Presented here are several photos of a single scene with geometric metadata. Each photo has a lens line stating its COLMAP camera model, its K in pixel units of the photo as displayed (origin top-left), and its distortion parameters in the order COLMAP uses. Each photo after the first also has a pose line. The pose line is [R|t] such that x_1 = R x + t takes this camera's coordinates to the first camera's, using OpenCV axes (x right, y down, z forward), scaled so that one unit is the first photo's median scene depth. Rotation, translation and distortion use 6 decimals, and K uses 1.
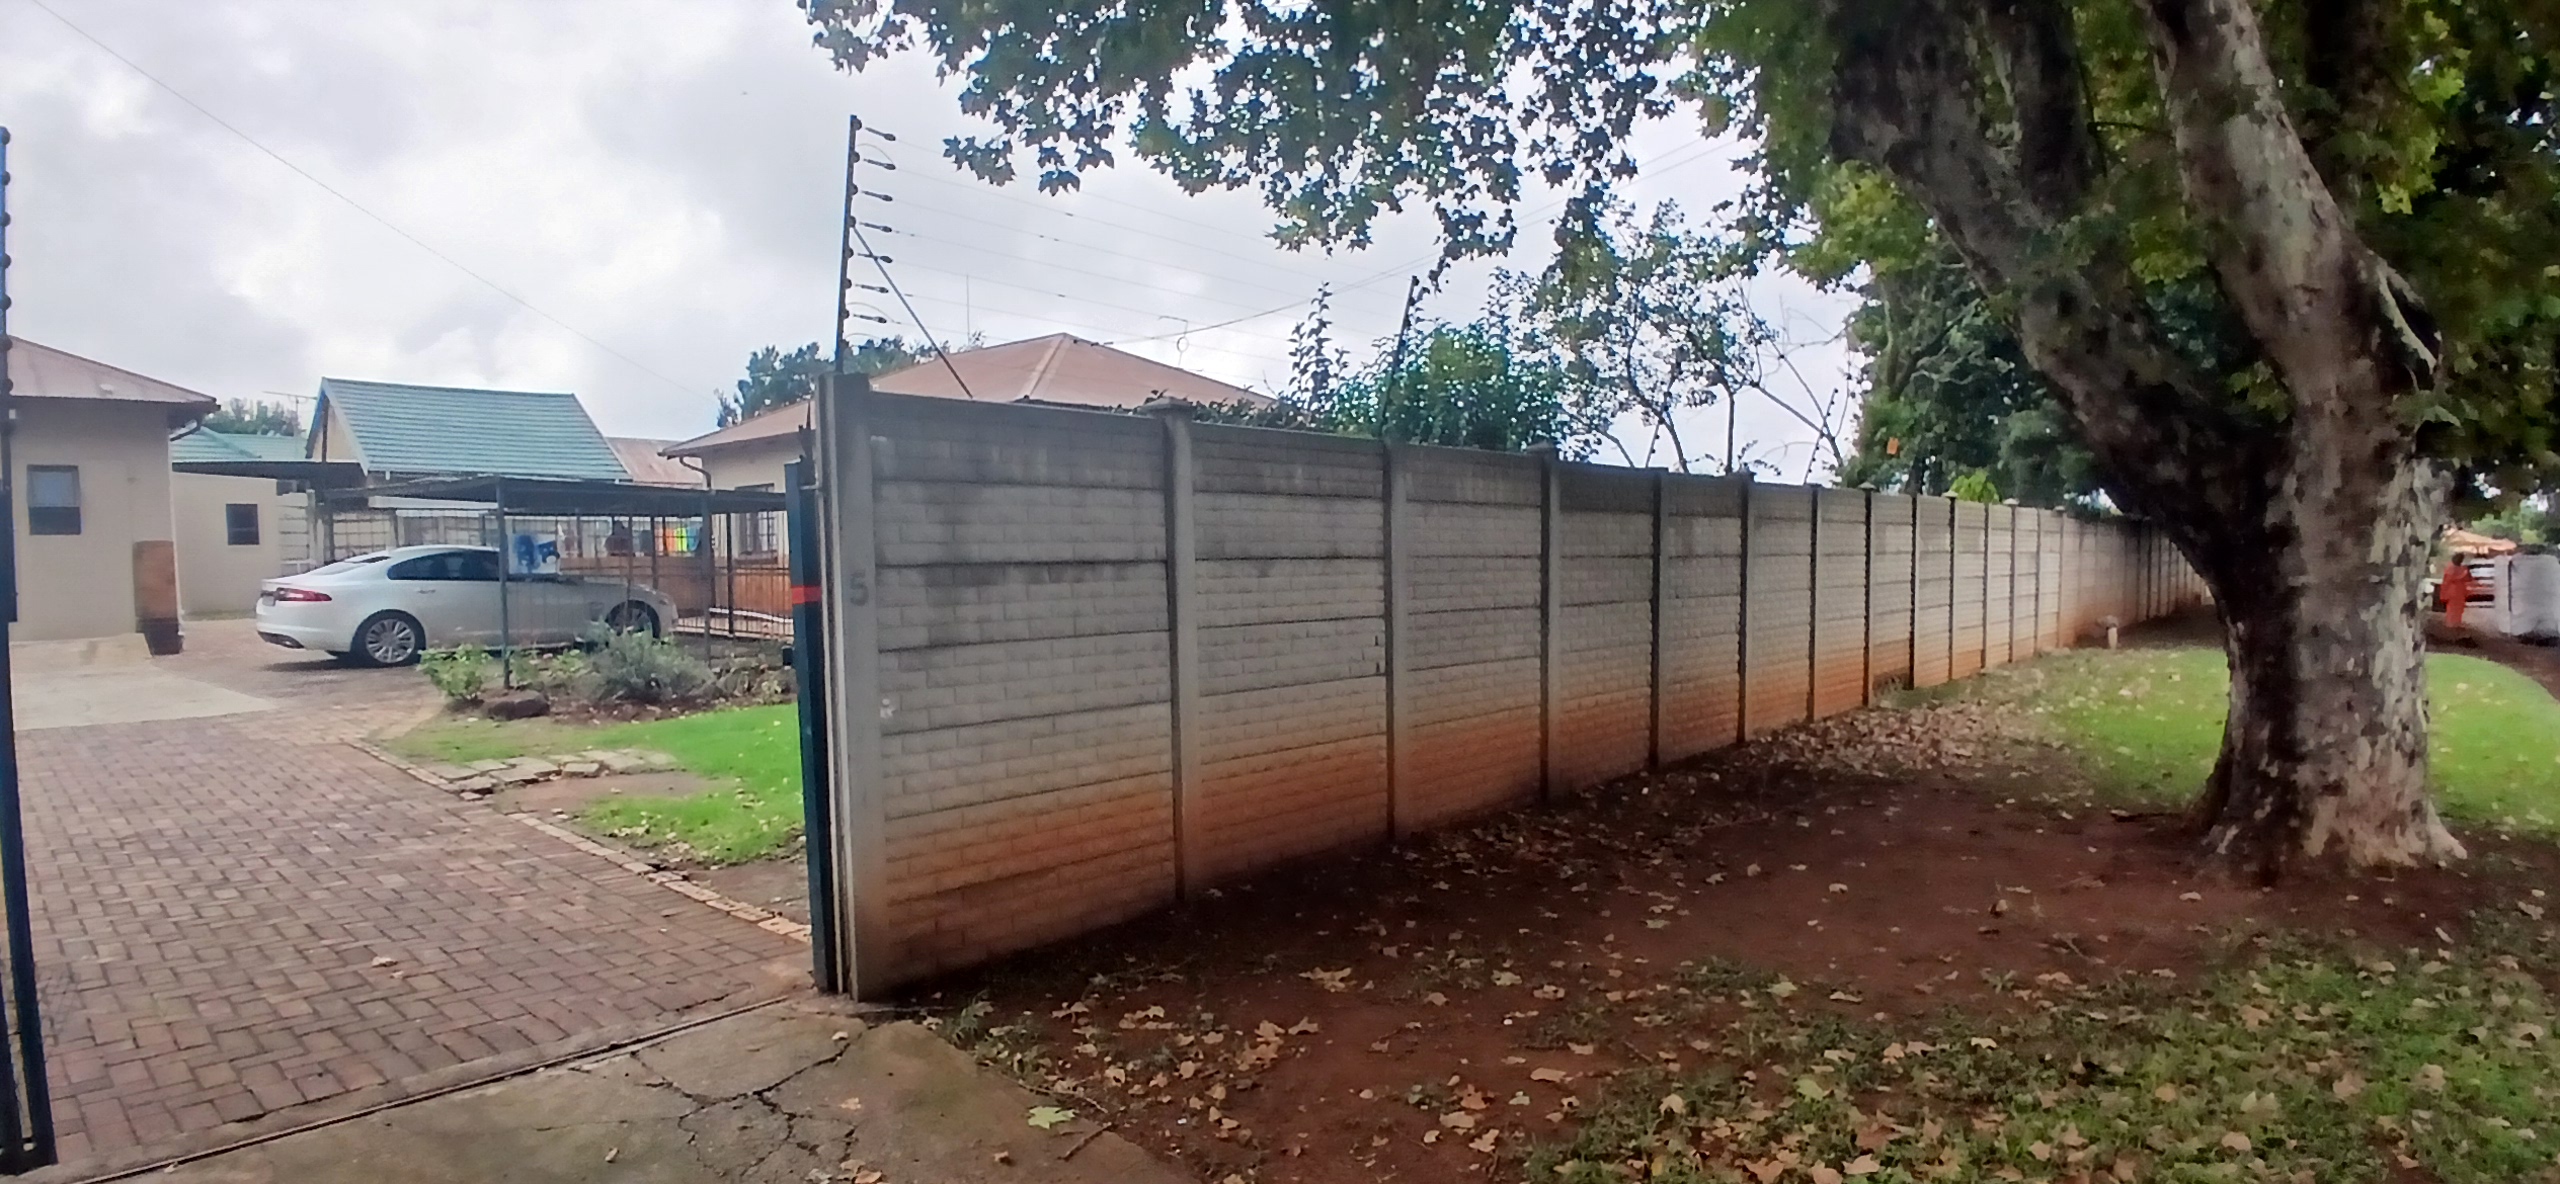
lens RADIAL K [[1305.9, 0, 1286.4], [0, 1305.9, 605.8], [0, 0, 1]] dist [-0.030560, -0.018265]
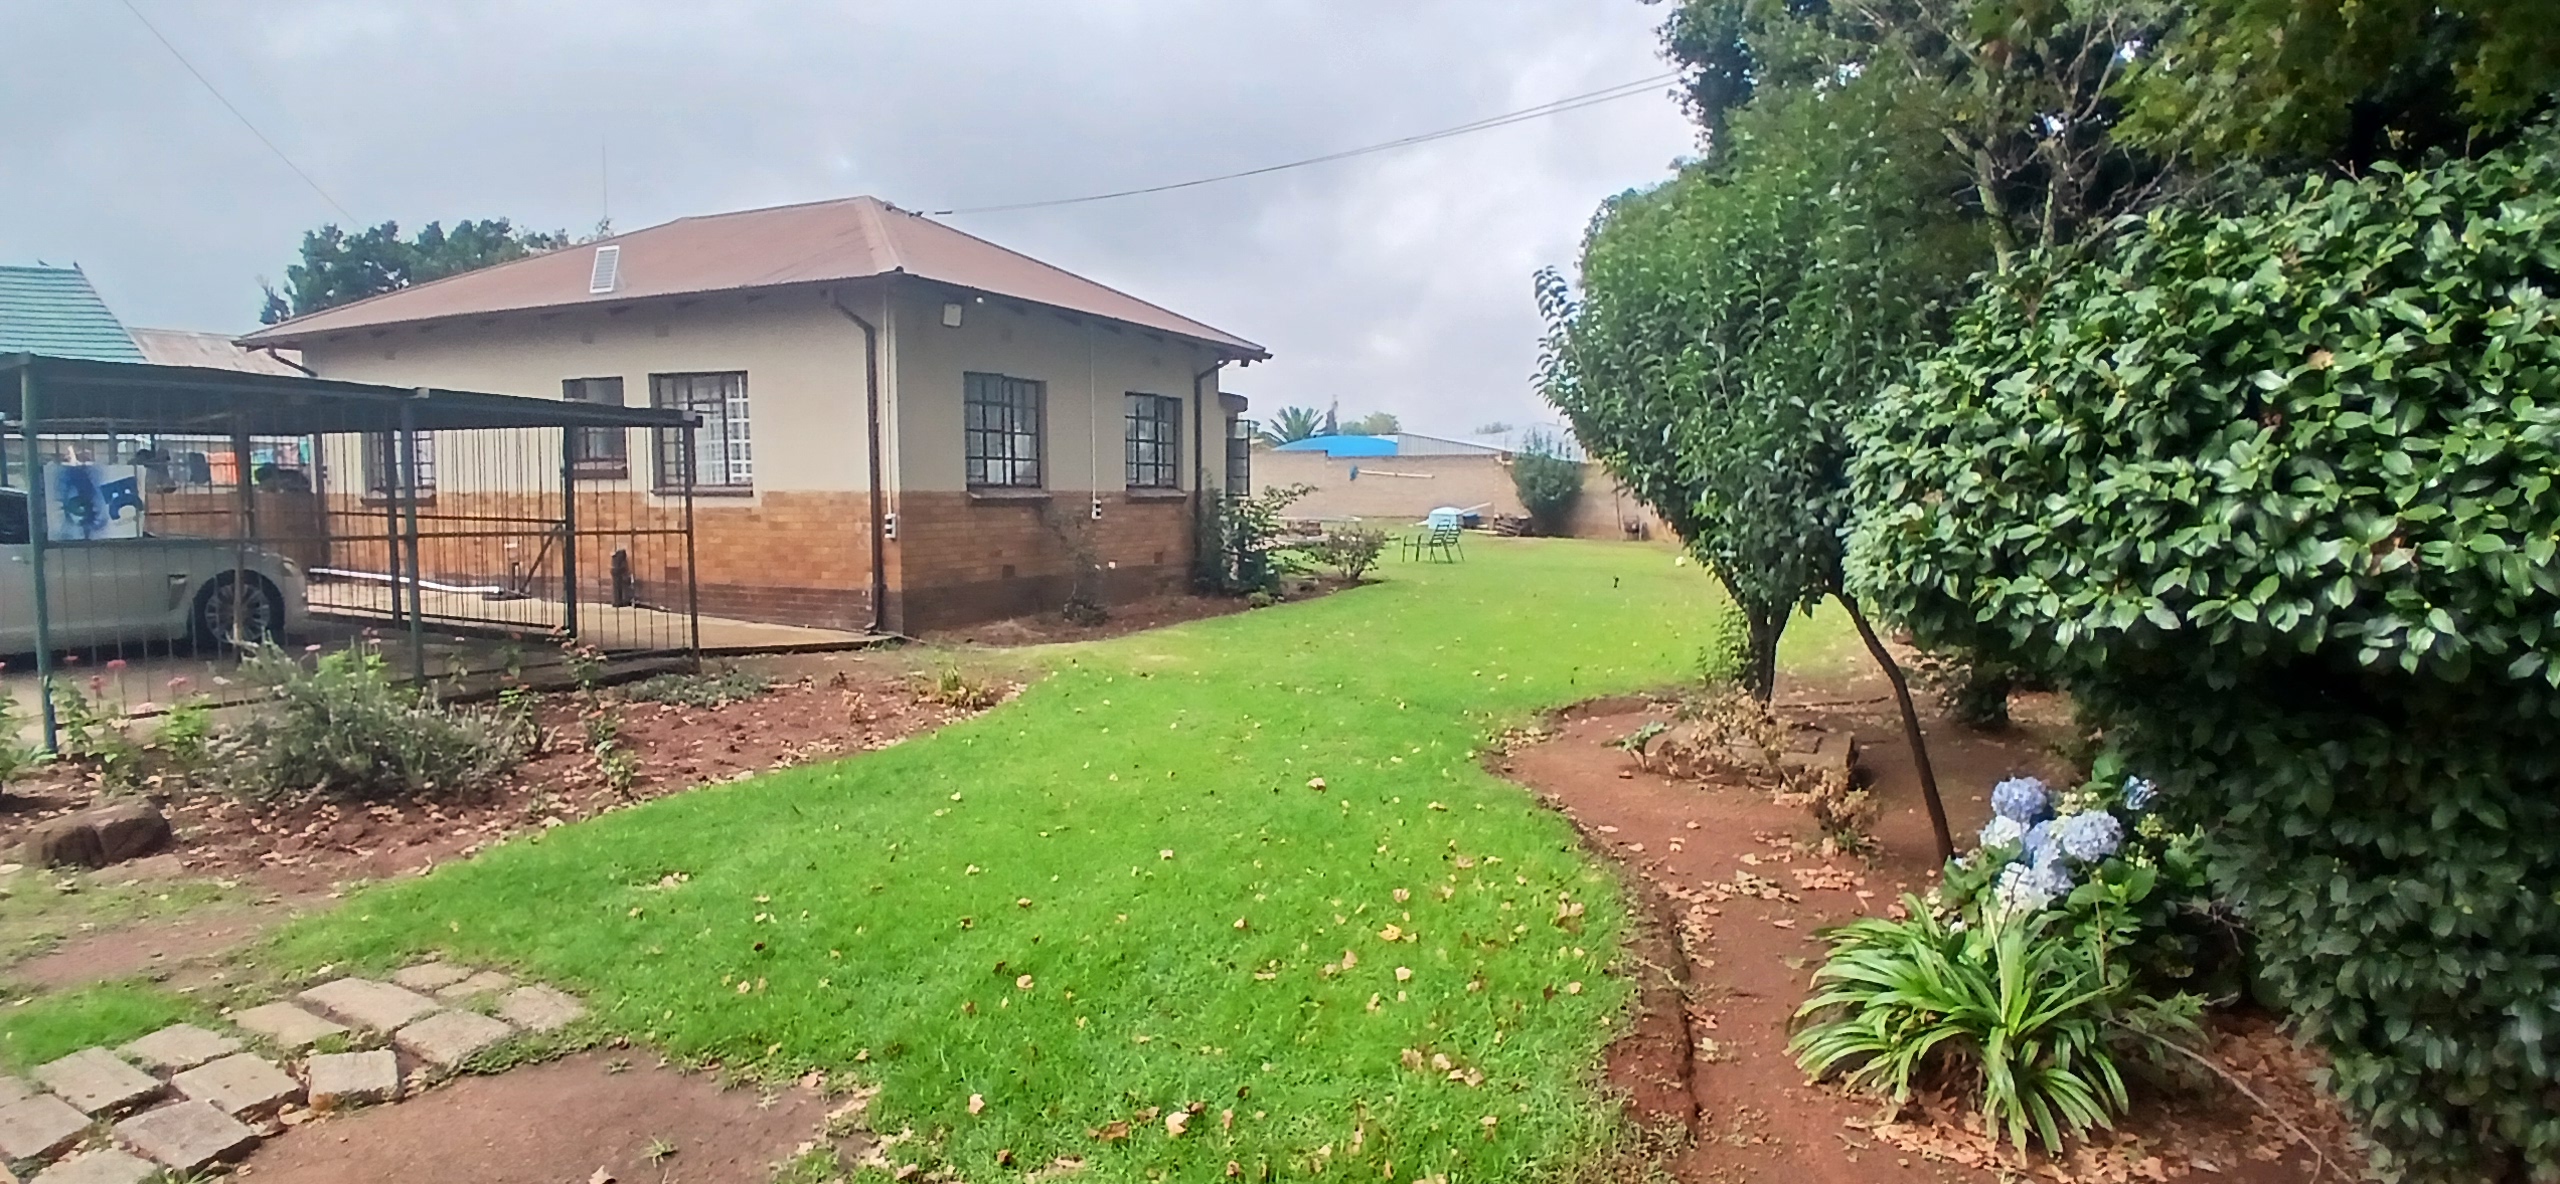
lens RADIAL K [[1305.9, 0, 1280.0], [0, 1305.9, 644.4], [0, 0, 1]] dist [-0.030560, -0.018265]
pose [[0.963066, -0.013083, 0.268949, -0.194970], [-0.007356, 0.997168, 0.074851, -0.018059], [-0.269166, -0.074065, 0.960242, 0.290630]]
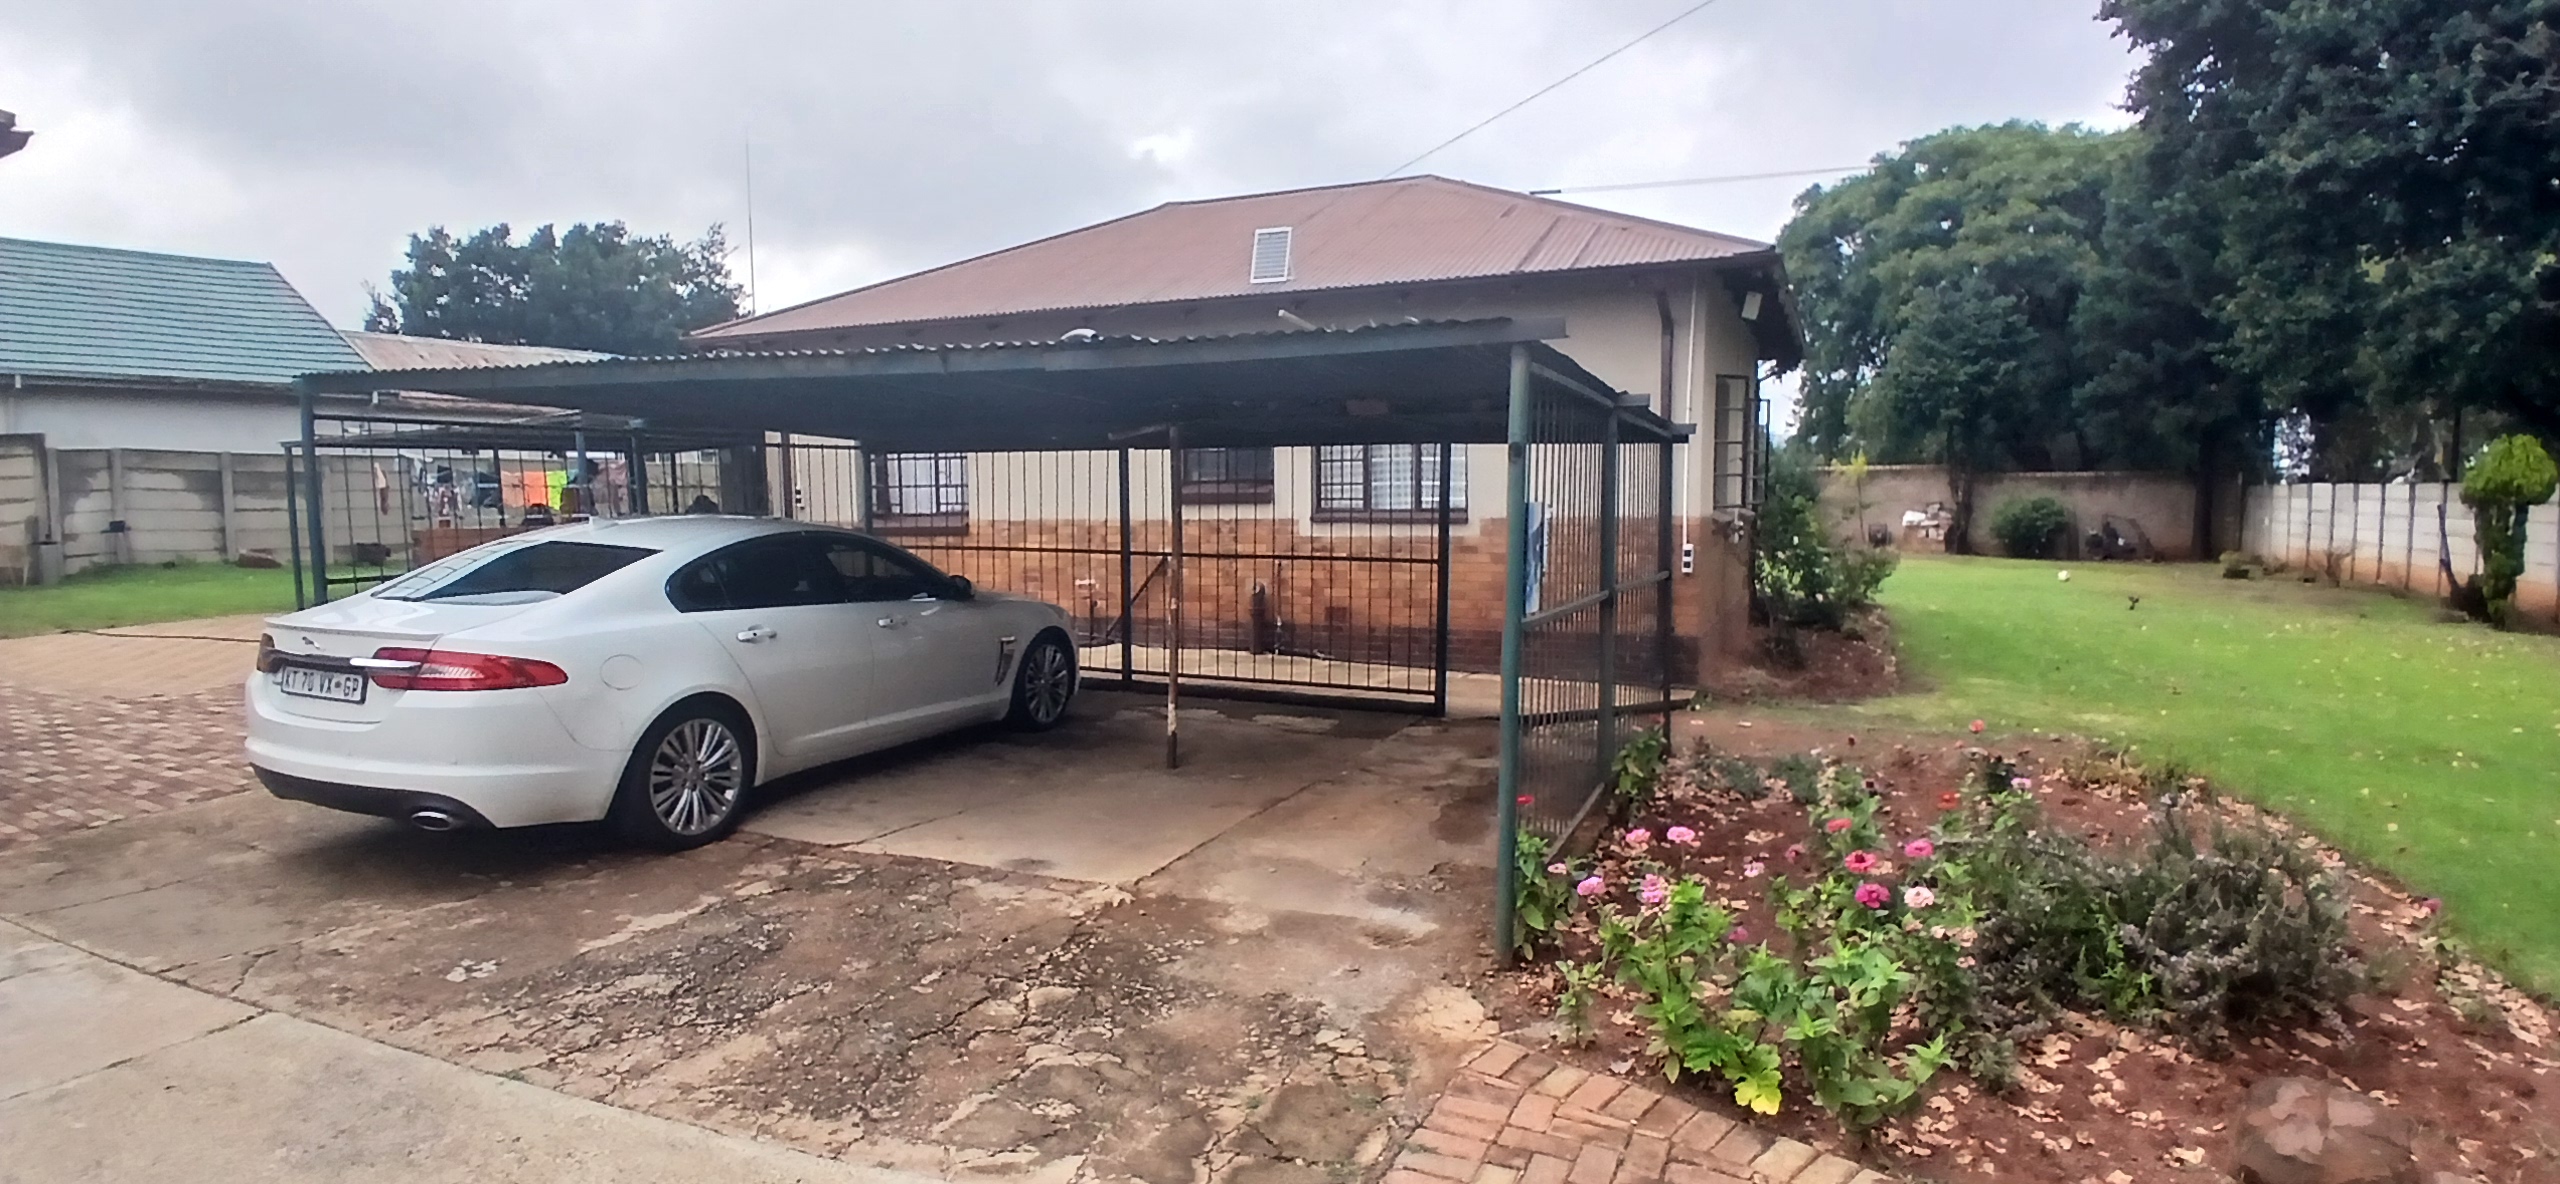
lens RADIAL K [[1305.9, 0, 1297.4], [0, 1305.9, 598.7], [0, 0, 1]] dist [-0.030560, -0.018265]
pose [[0.953681, -0.018215, 0.300266, -0.603596], [0.007362, 0.999279, 0.037235, -0.034854], [-0.300728, -0.033300, 0.953128, 0.551332]]
